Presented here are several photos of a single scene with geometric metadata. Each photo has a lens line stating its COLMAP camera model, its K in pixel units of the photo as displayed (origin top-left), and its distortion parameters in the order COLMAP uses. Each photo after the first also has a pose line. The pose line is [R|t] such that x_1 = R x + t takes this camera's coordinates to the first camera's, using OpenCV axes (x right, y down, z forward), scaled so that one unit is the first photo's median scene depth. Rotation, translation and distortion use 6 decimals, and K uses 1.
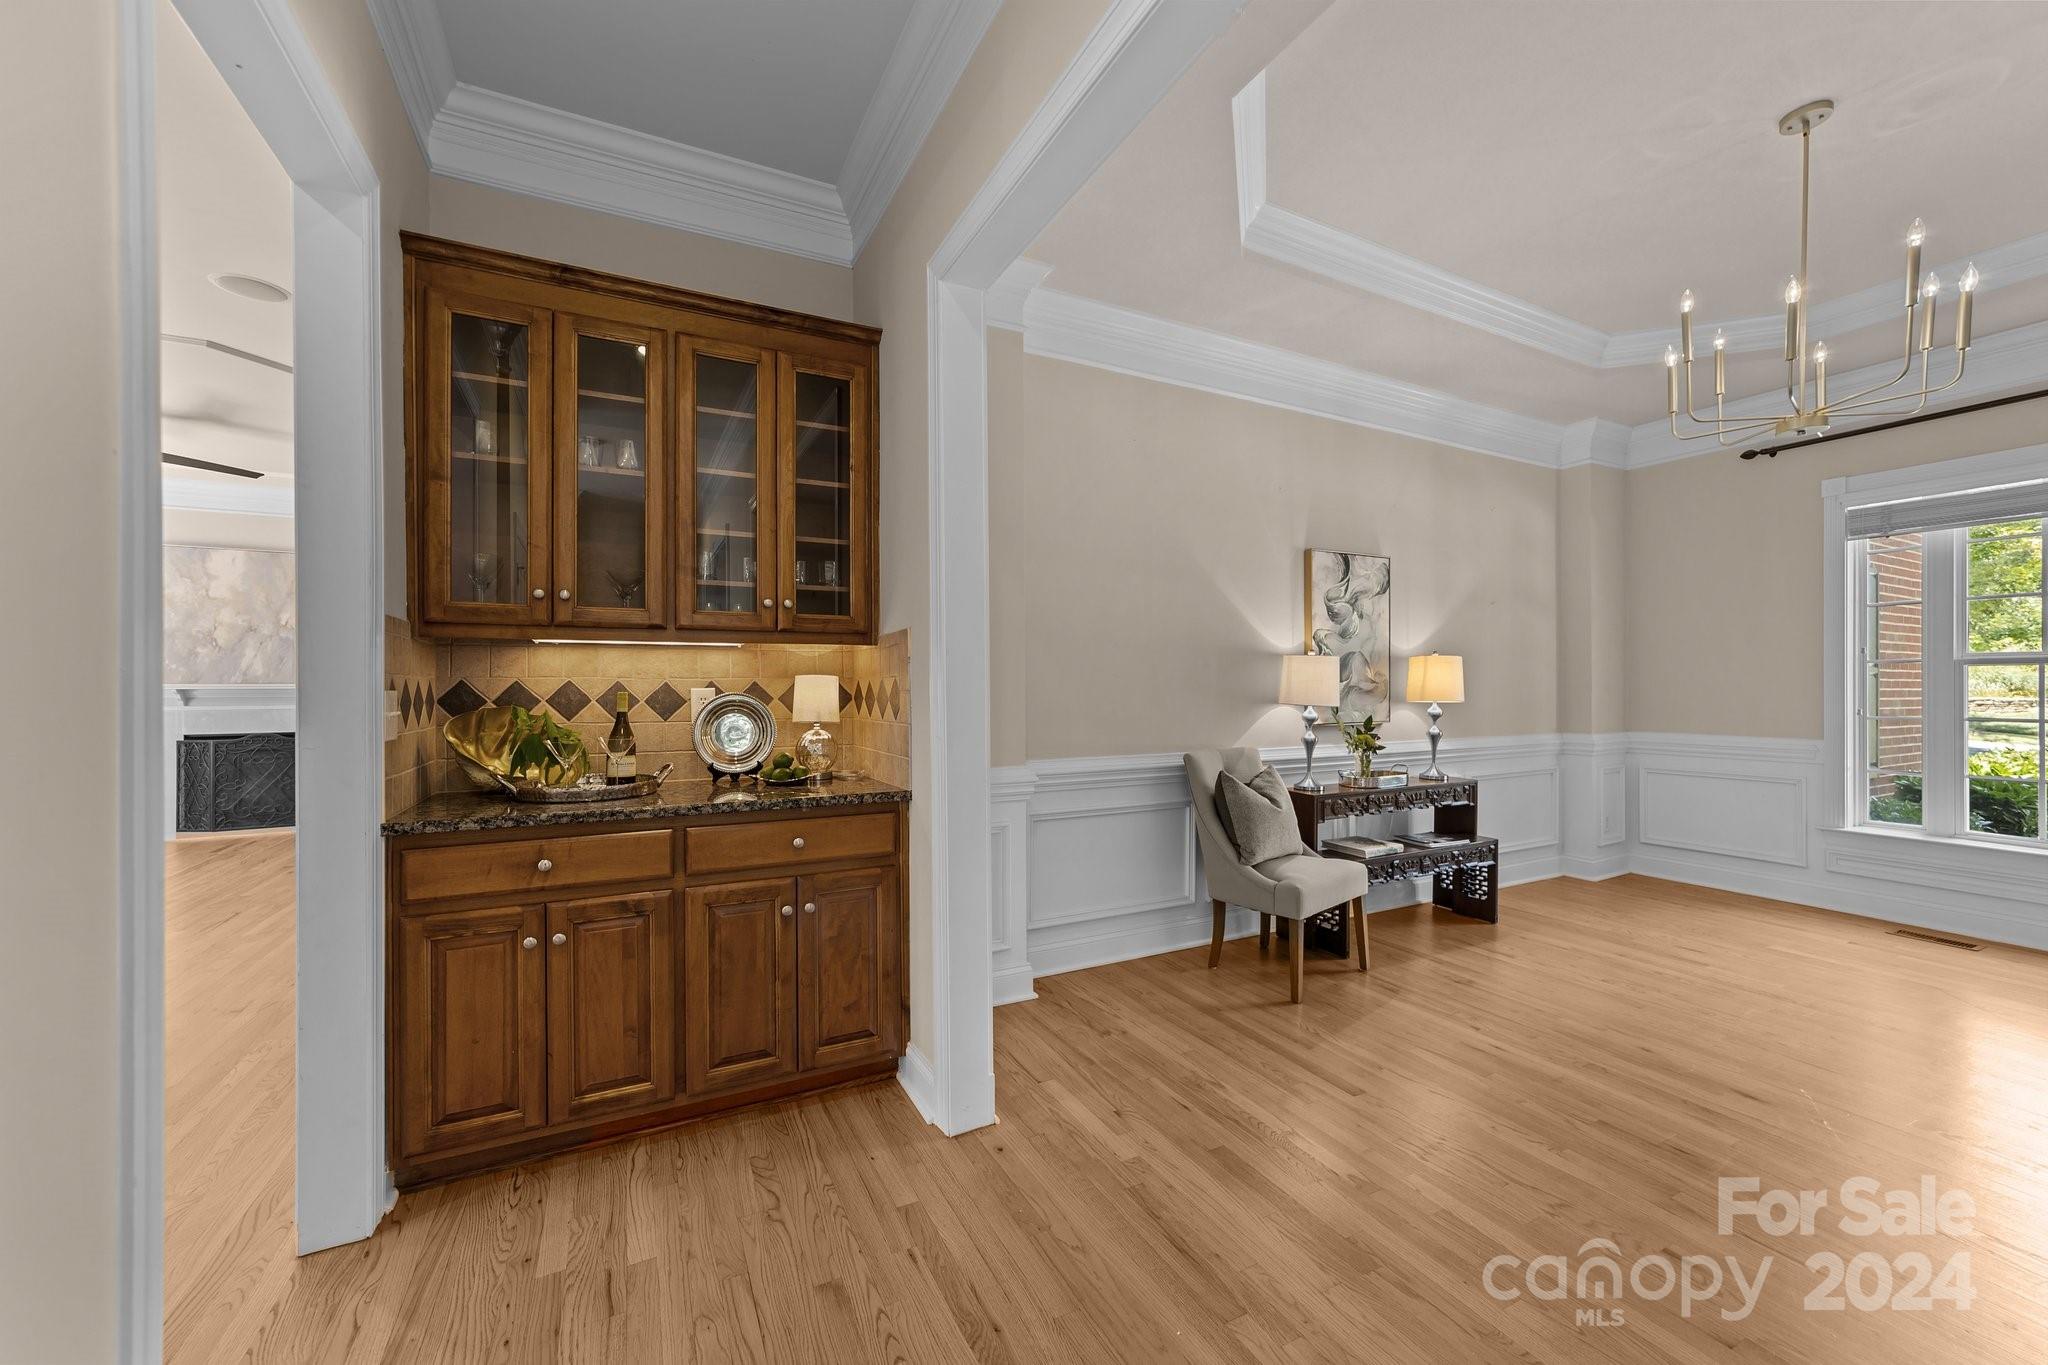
lens RADIAL K [[786.1, 0, 1021.4], [0, 786.1, 685.5], [0, 0, 1]] dist [-0.017740, 0.008242]
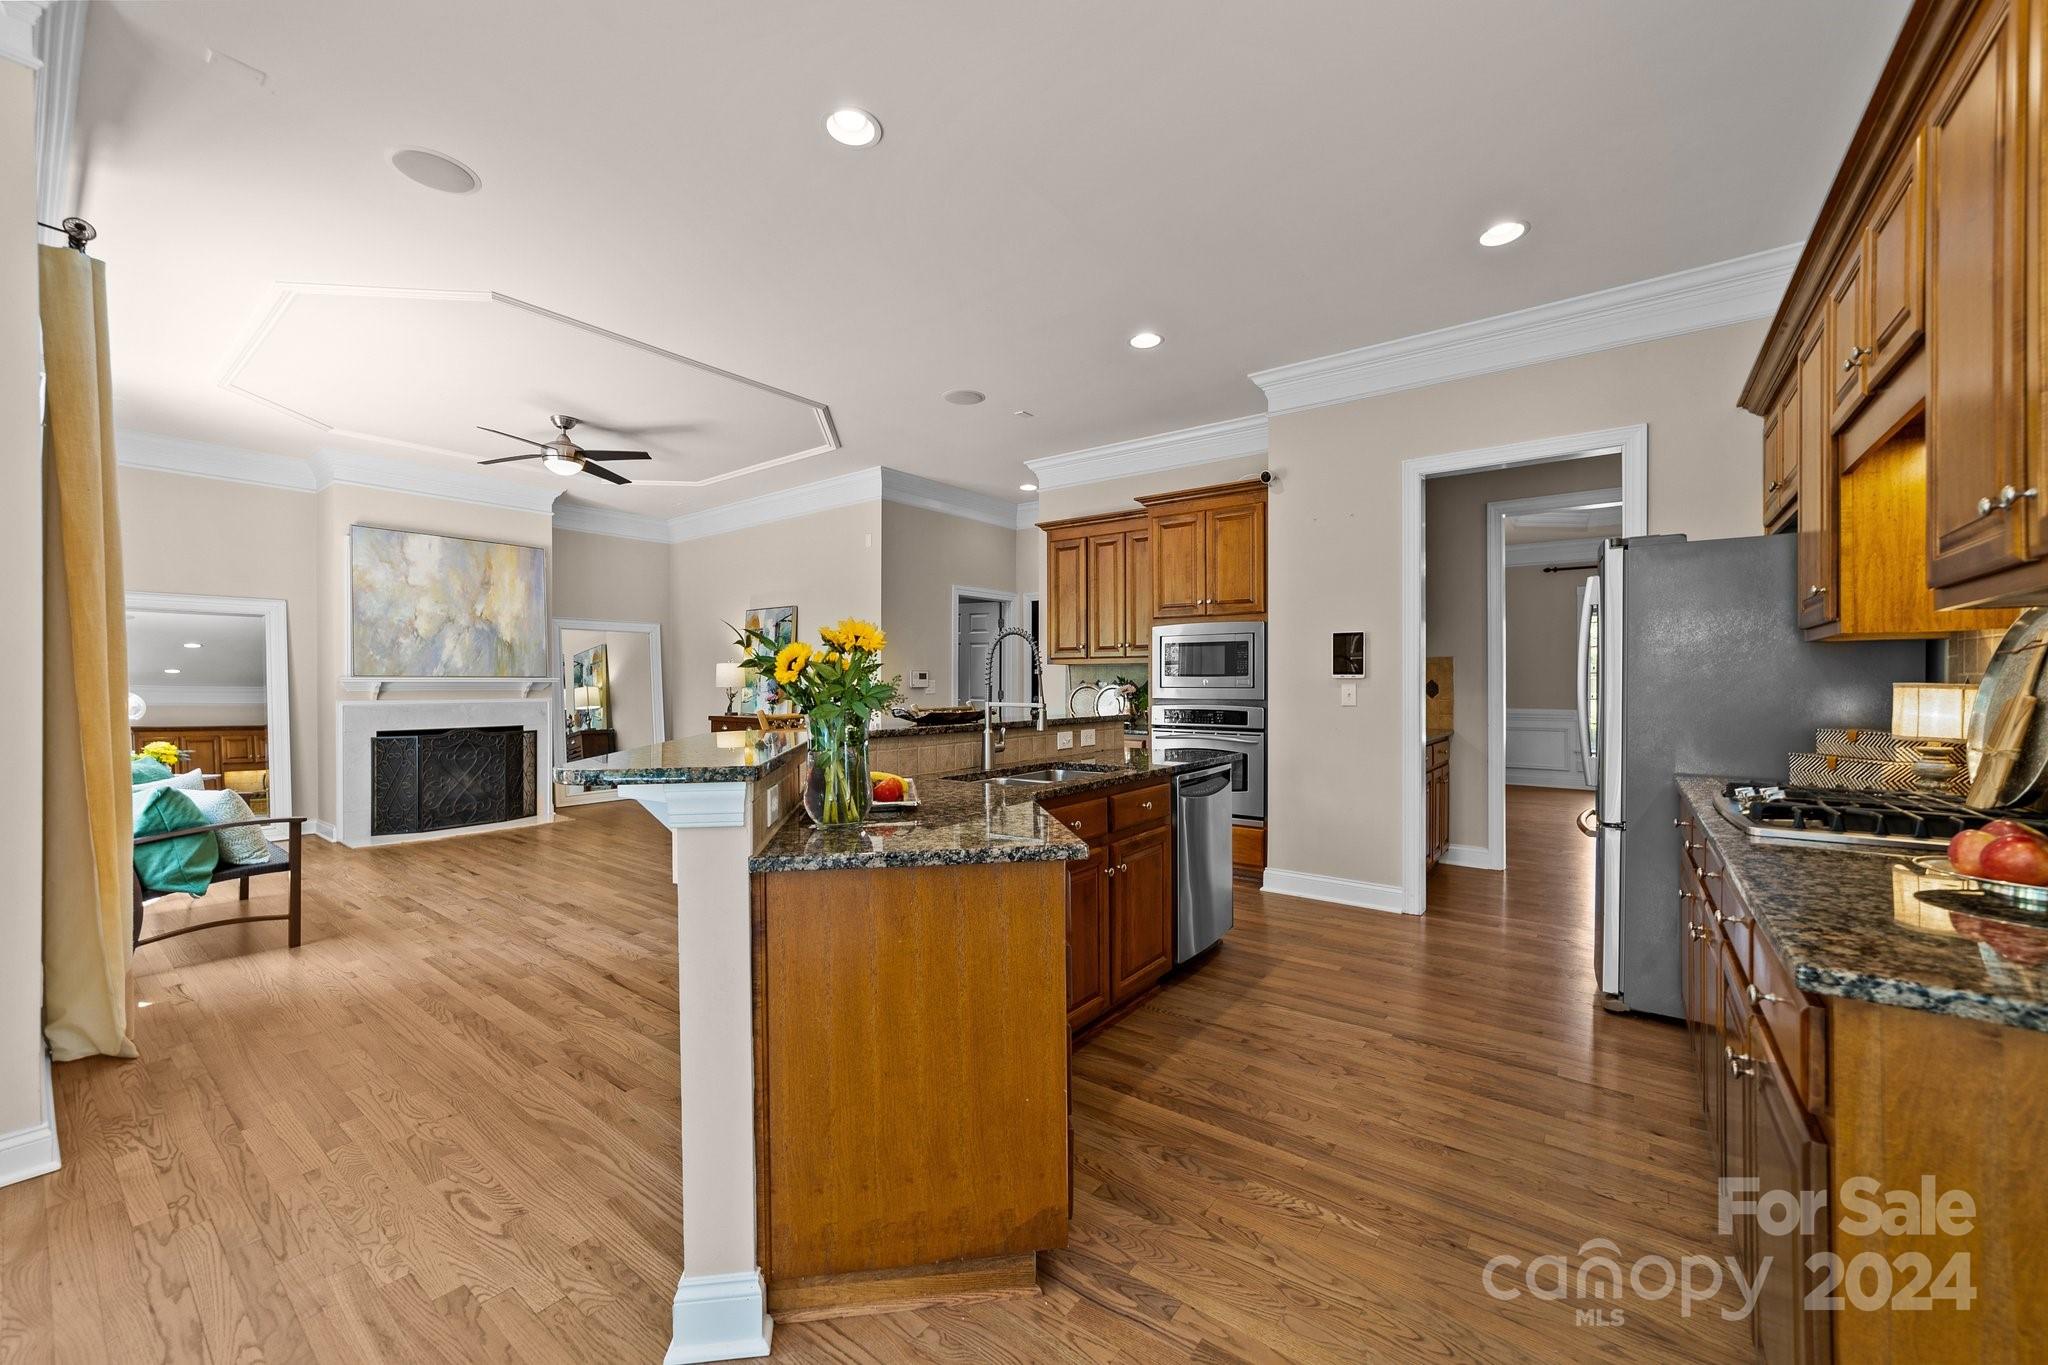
lens RADIAL K [[786.1, 0, 1021.4], [0, 786.1, 685.5], [0, 0, 1]] dist [-0.017740, 0.008242]
pose [[0.905234, 0.003726, 0.424898, -1.235538], [-0.005405, 0.999982, 0.002746, 0.003429], [-0.424880, -0.004783, 0.905237, -0.267220]]
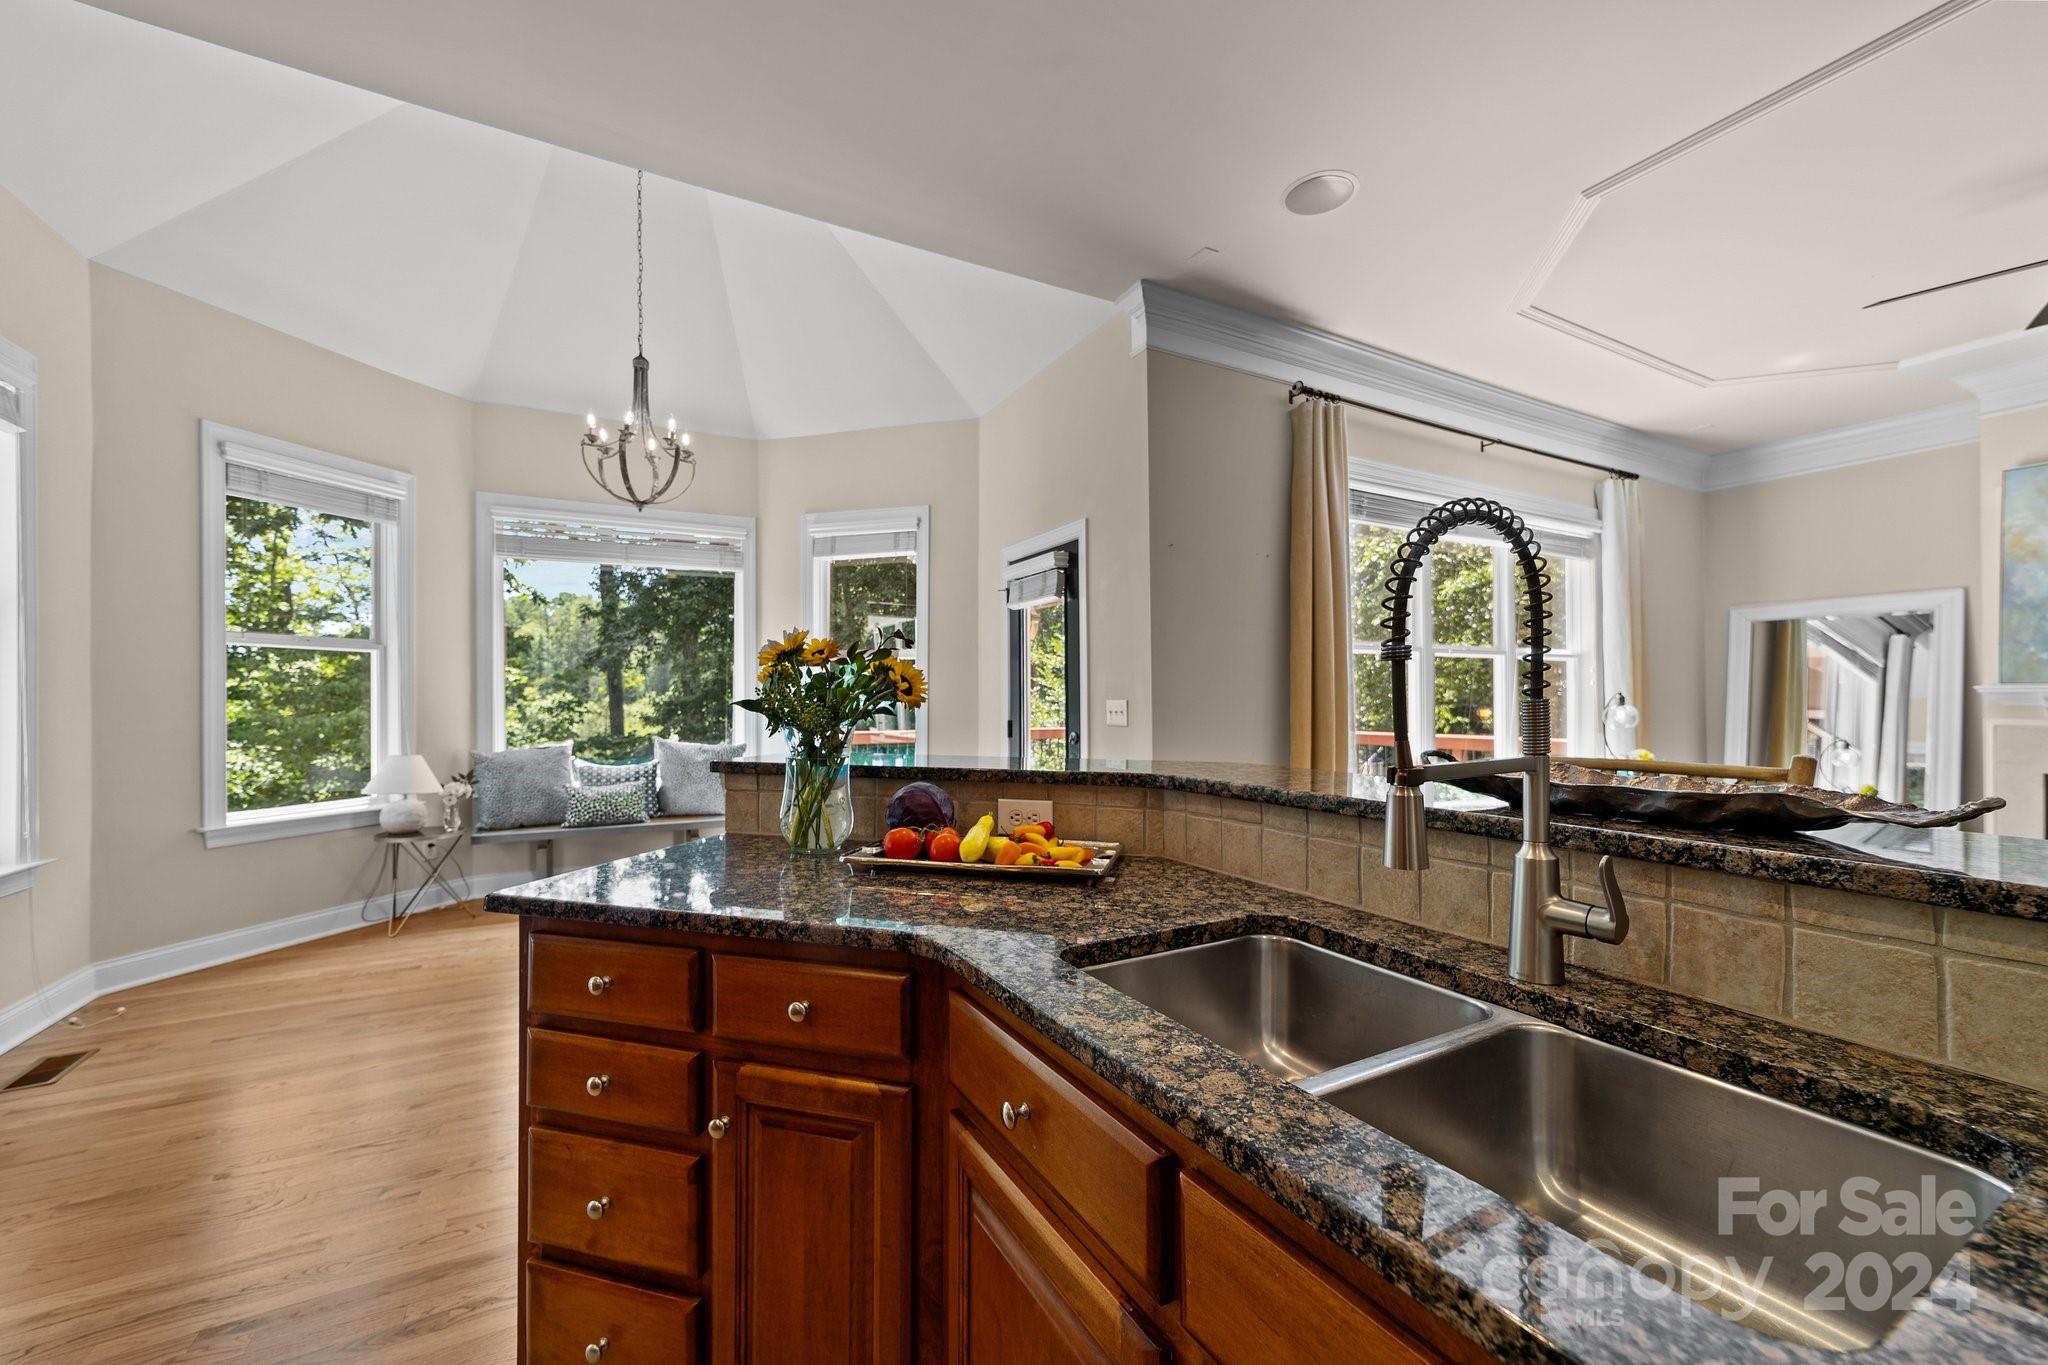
lens RADIAL K [[794.4, 0, 1027.1], [0, 794.4, 691.5], [0, 0, 1]] dist [-0.015652, 0.008146]
pose [[0.026193, -0.001067, -0.999656, -0.743513], [0.004289, 0.999990, -0.000955, 0.002094], [0.999648, -0.004263, 0.026198, 0.258558]]
